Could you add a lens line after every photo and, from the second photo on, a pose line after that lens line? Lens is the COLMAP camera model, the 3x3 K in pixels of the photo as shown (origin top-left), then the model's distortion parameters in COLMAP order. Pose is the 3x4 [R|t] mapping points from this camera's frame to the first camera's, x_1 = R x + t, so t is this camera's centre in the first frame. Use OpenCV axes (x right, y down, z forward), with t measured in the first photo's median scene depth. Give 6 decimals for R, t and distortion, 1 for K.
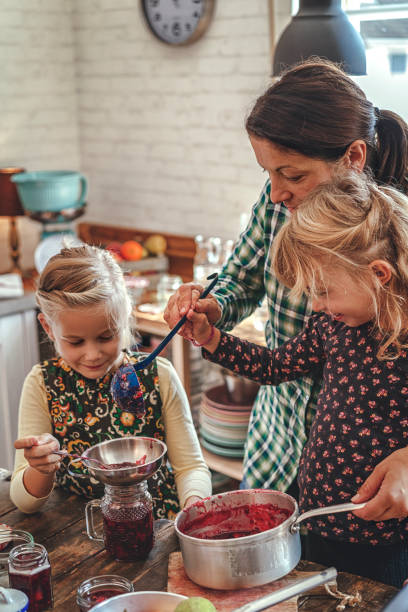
lens RADIAL K [[960.4, 0, 204.0], [0, 960.4, 310.8], [0, 0, 1]] dist [-0.016777, 0.000000]
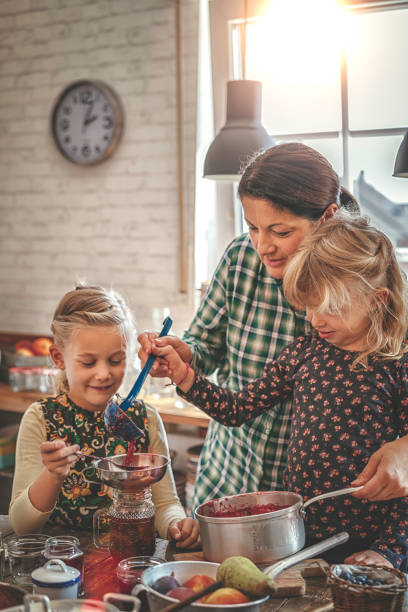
lens RADIAL K [[960.4, 0, 209.8], [0, 960.4, 304.8], [0, 0, 1]] dist [-0.016777, 0.000000]
pose [[0.974951, 0.025091, 0.221002, -0.129394], [0.015764, 0.983323, -0.181183, 0.085595], [-0.221862, 0.180128, 0.958296, -0.066420]]
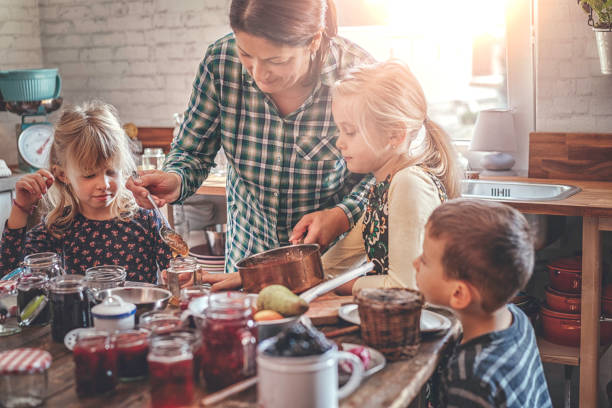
lens RADIAL K [[960.4, 0, 302.1], [0, 960.4, 195.9], [0, 0, 1]] dist [-0.016777, 0.000000]
pose [[0.972929, -0.040656, 0.227501, -0.111698], [0.064039, 0.993284, -0.096361, 0.126717], [-0.222055, 0.108321, 0.968998, -0.117887]]
